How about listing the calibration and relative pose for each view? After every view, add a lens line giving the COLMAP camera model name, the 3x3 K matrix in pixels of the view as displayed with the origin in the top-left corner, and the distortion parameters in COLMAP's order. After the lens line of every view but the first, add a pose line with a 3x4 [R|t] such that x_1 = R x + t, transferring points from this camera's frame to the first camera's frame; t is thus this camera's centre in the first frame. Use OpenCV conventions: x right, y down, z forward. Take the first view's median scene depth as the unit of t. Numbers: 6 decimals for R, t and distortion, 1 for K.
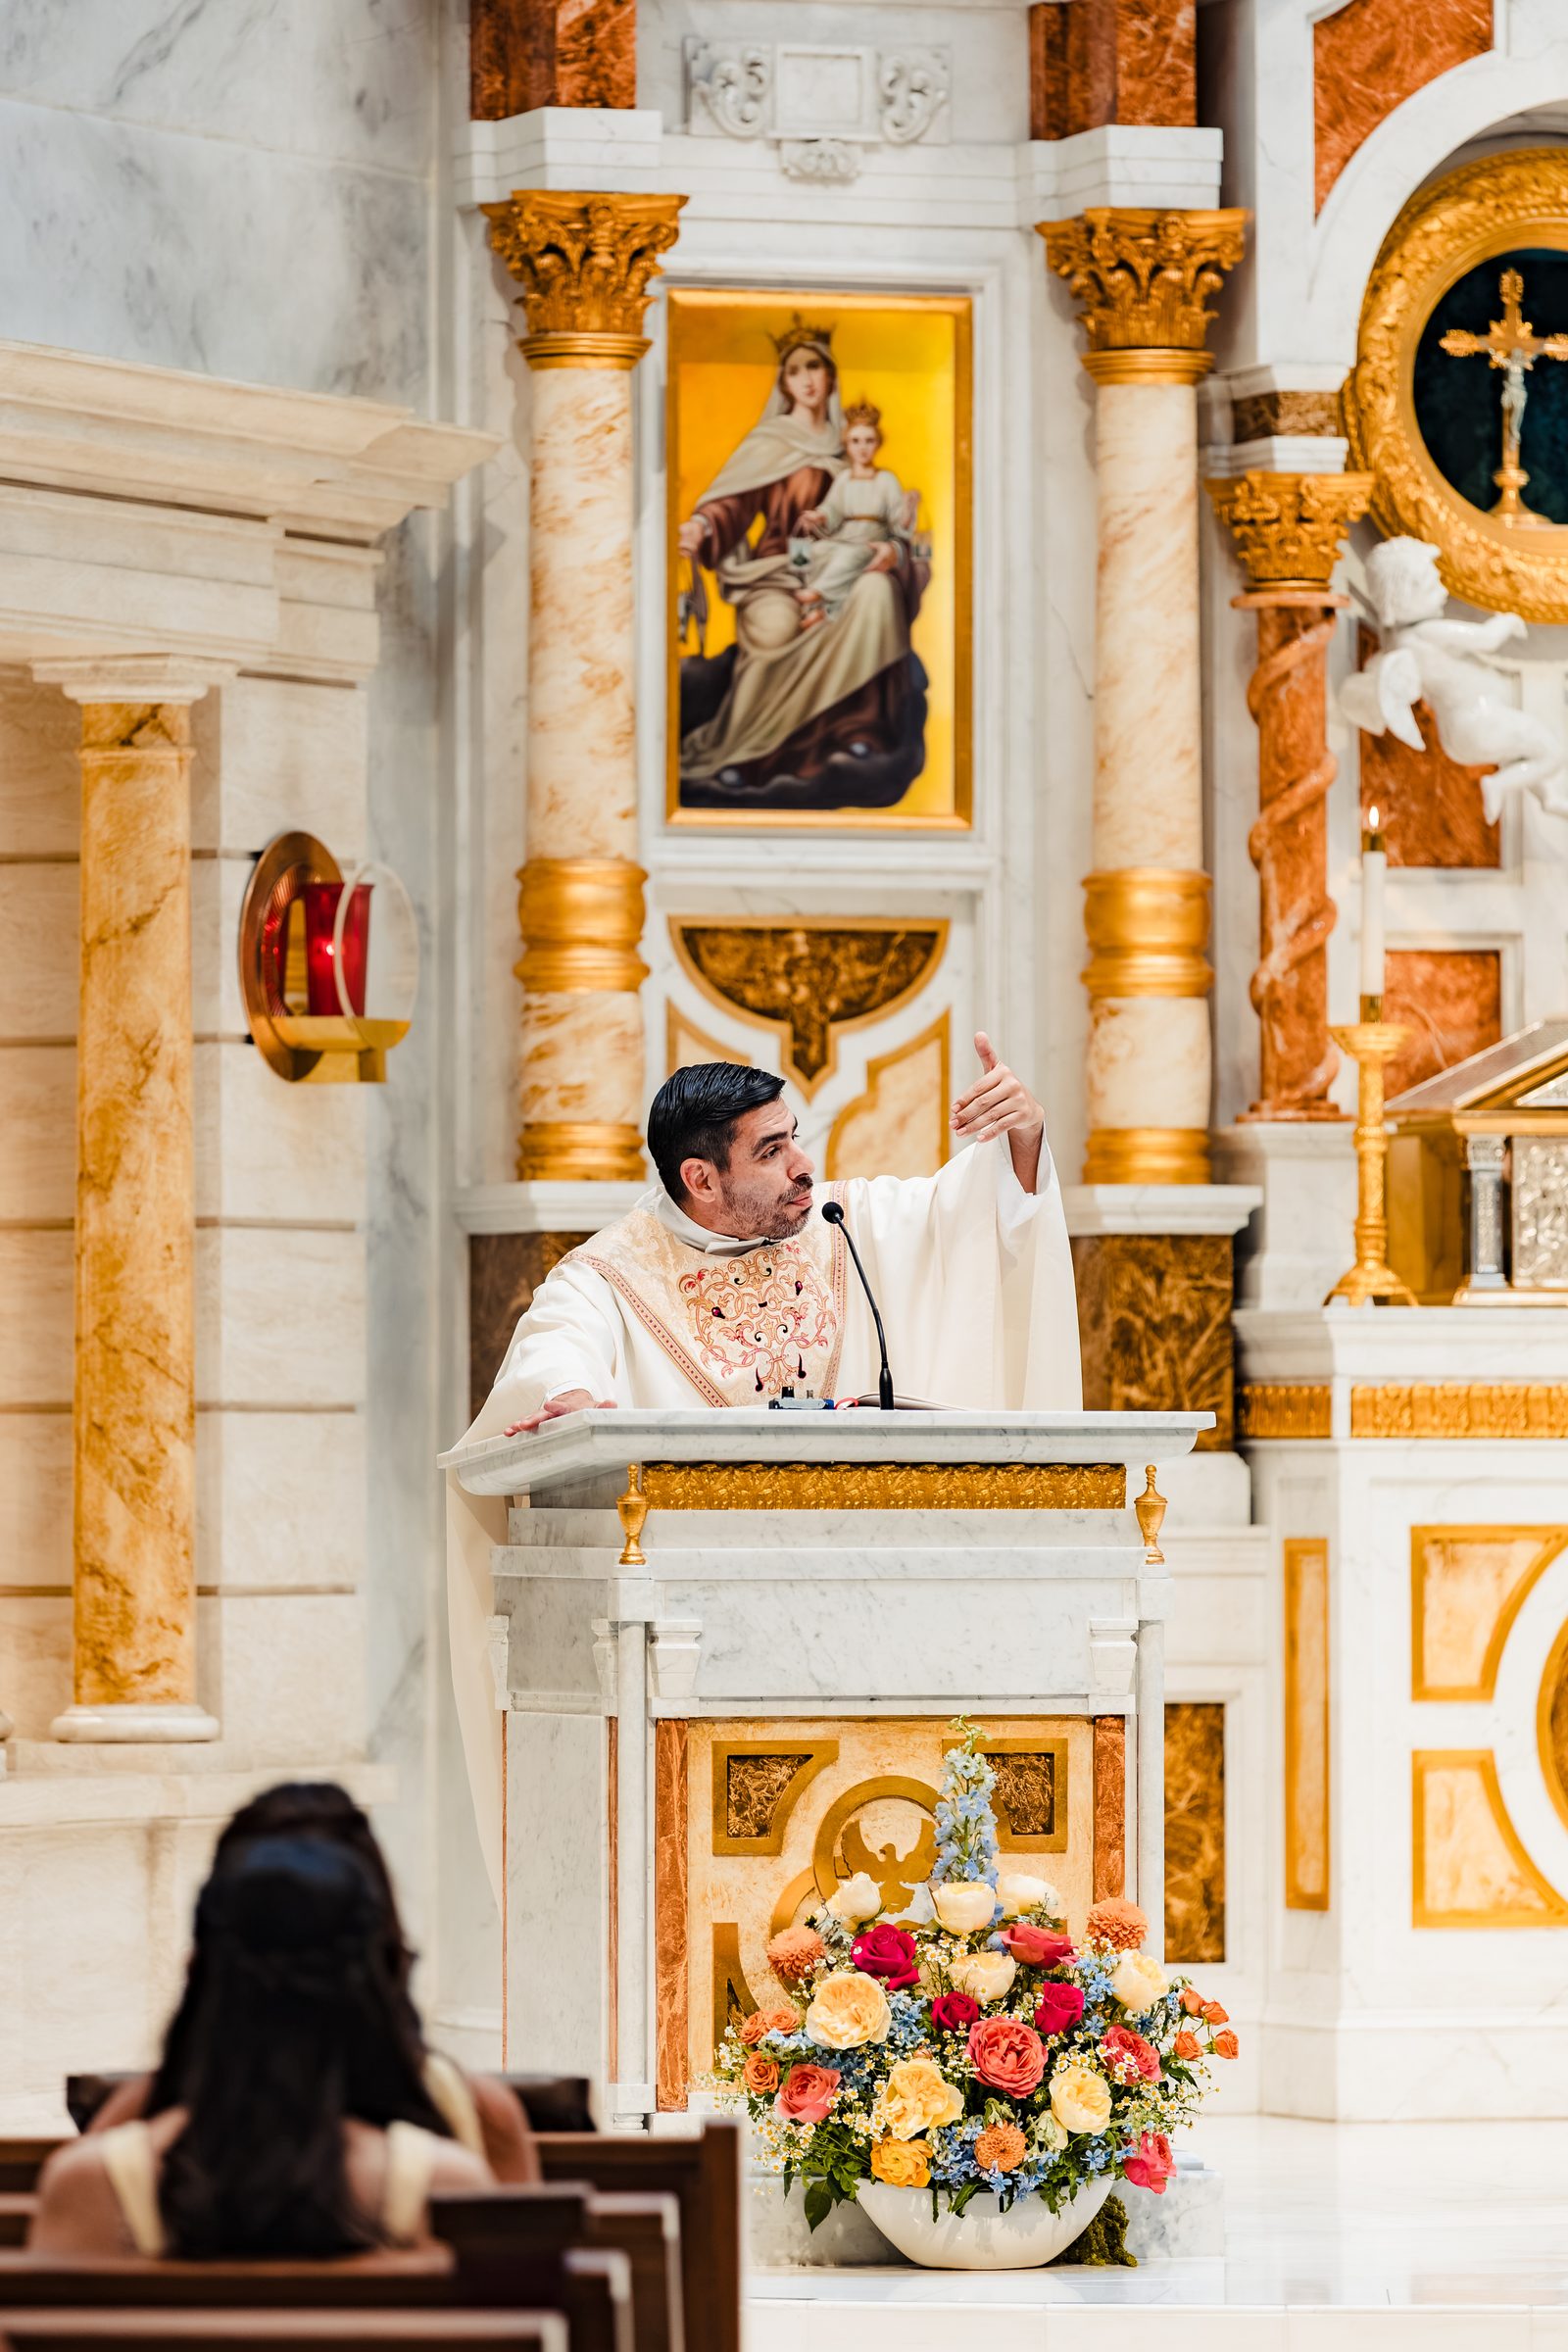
lens RADIAL K [[13183.9, 0, 832.6], [0, 13183.9, 1173.3], [0, 0, 1]] dist [0.304436, -27.945997]
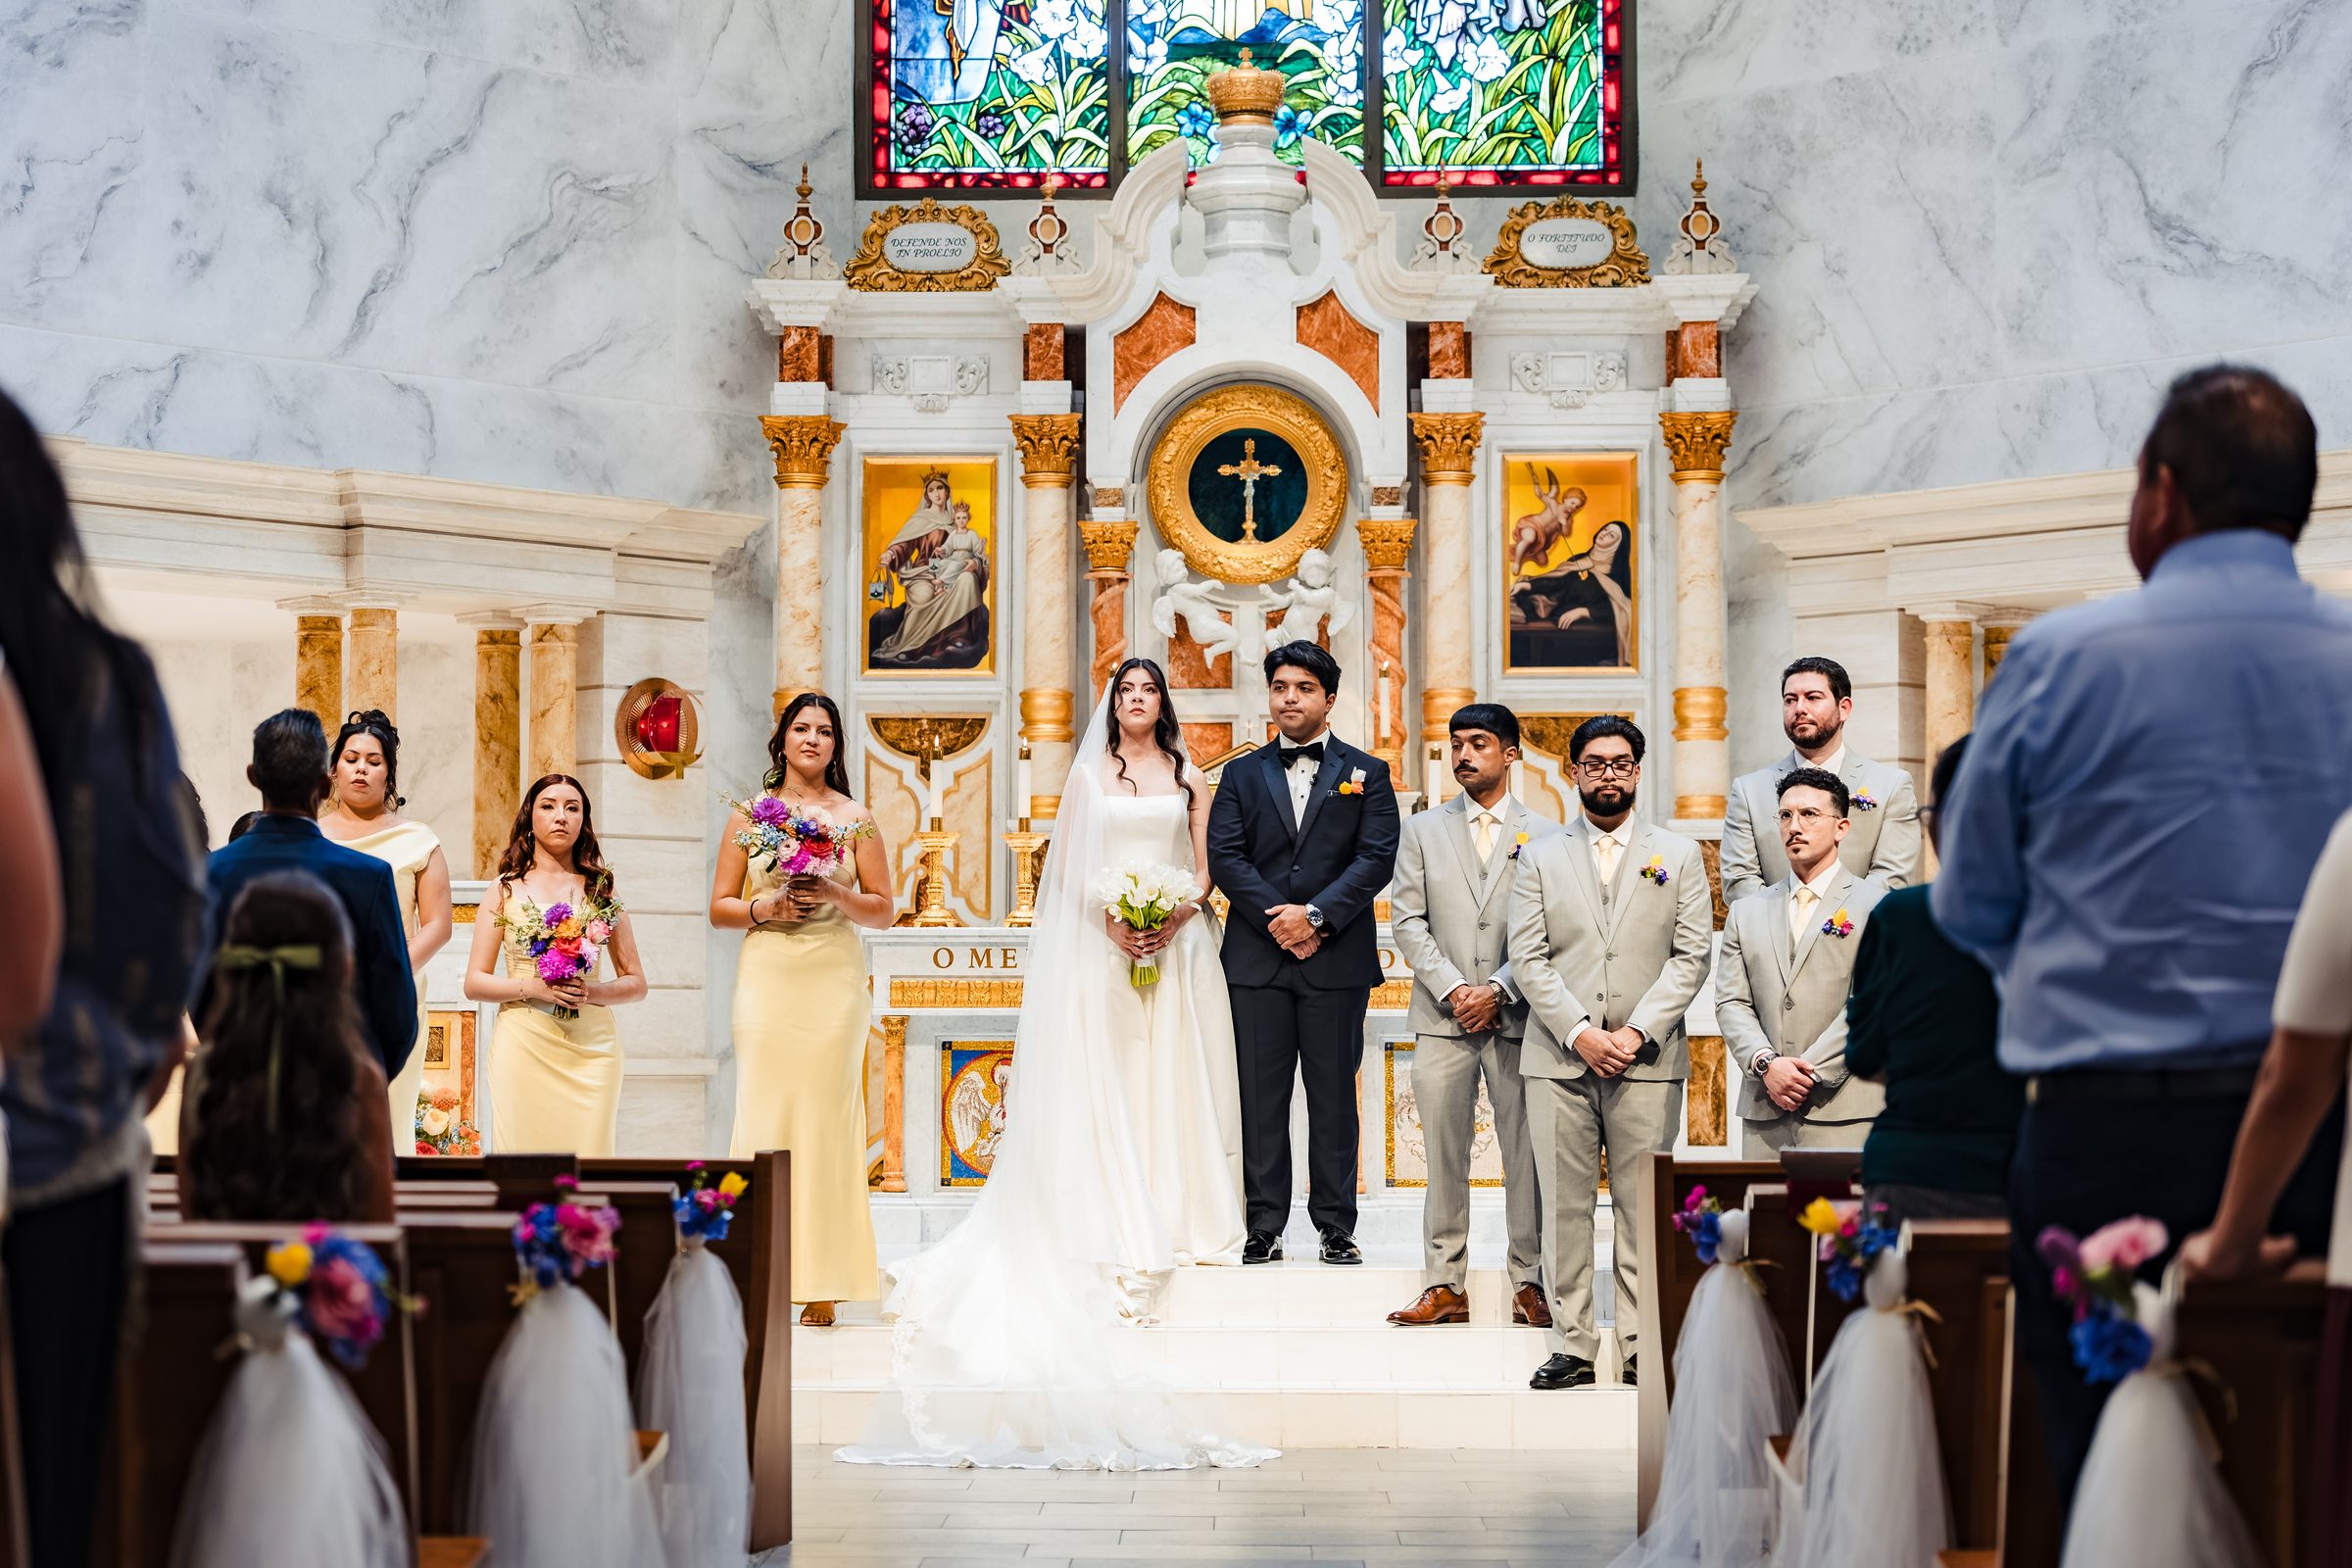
lens RADIAL K [[4685.5, 0, 1176.0], [0, 4685.5, 784.0], [0, 0, 1]] dist [0.058222, -0.660879]
pose [[0.937883, -0.019942, -0.346377, 0.339428], [0.007717, 0.999299, -0.036638, 0.025577], [0.346865, 0.031689, 0.937380, 0.206613]]
